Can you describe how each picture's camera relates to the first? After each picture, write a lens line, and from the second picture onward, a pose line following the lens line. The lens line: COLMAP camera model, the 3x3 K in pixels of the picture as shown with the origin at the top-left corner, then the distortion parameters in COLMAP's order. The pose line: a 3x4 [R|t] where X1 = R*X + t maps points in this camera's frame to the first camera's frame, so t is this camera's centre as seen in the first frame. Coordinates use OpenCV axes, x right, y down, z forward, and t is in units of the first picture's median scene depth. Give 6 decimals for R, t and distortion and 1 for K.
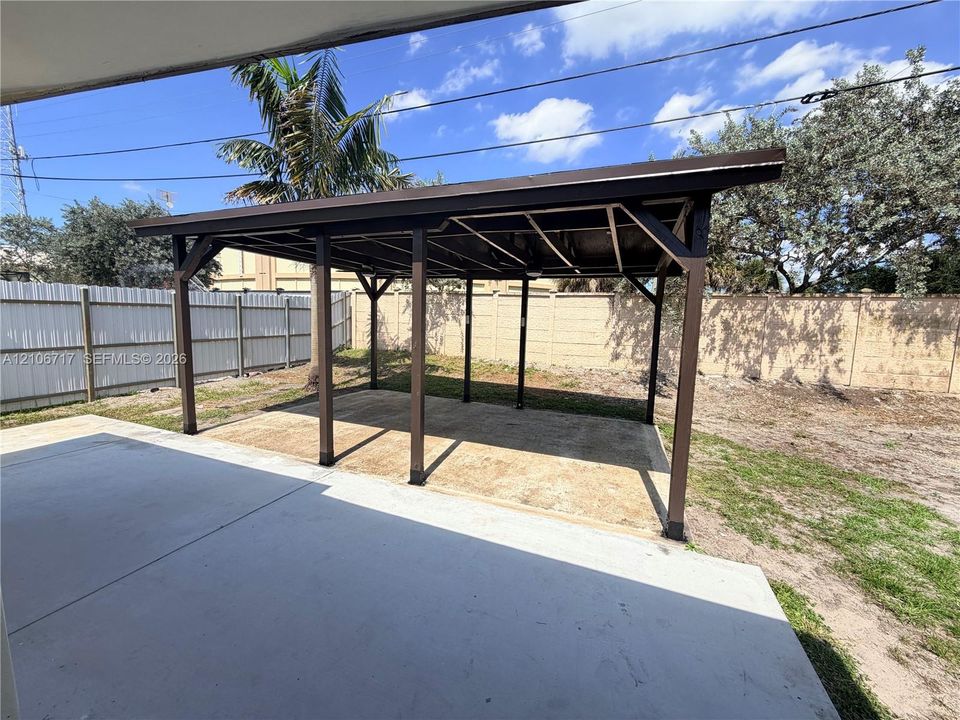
lens RADIAL K [[383.0, 0, 478.9], [0, 383.0, 360.7], [0, 0, 1]] dist [0.001152, 0.000258]
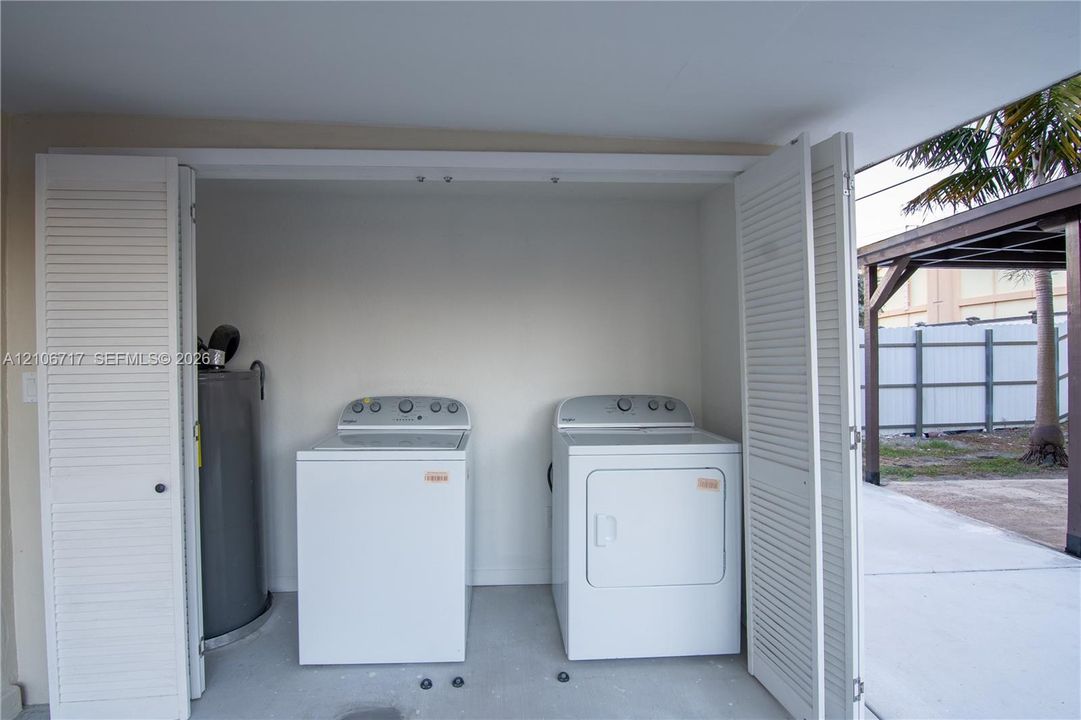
lens RADIAL K [[540.9, 0, 540.5], [0, 540.9, 360.0], [0, 0, 1]] dist [-0.004885, -0.011050]
pose [[0.422030, -0.032710, -0.905991, 0.026892], [-0.085803, 0.993422, -0.075835, 0.040623], [0.902512, 0.109742, 0.416447, -0.130580]]
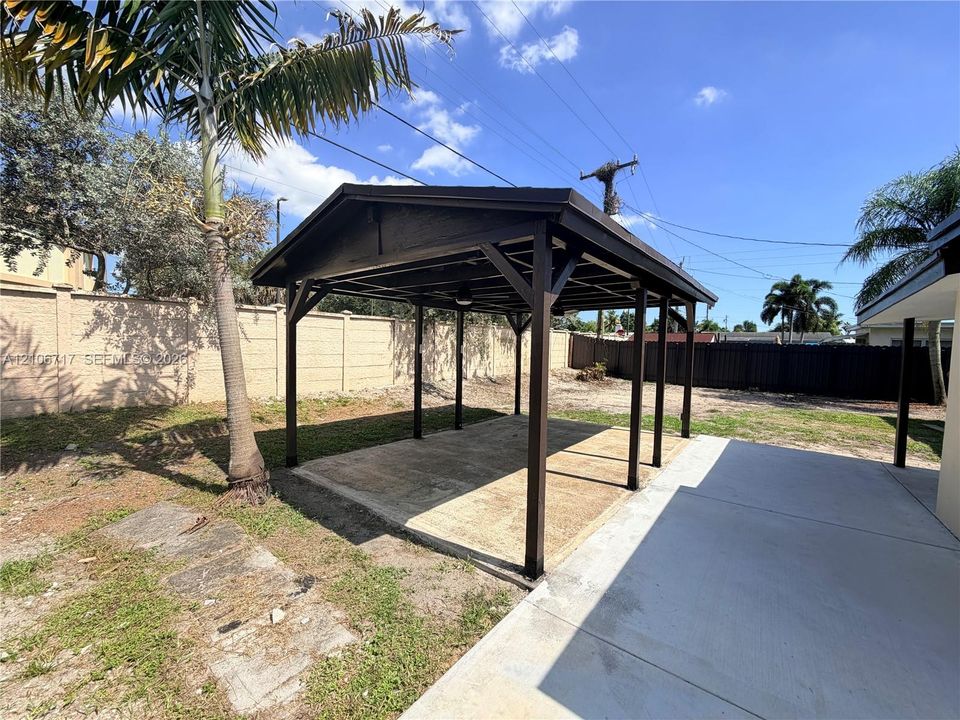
lens RADIAL K [[383.0, 0, 478.9], [0, 383.0, 360.7], [0, 0, 1]] dist [0.001152, 0.000258]
pose [[0.289906, -0.070669, 0.954442, -0.766562], [0.095212, 0.994452, 0.044711, -0.093861], [-0.952307, 0.077913, 0.295027, 0.523752]]
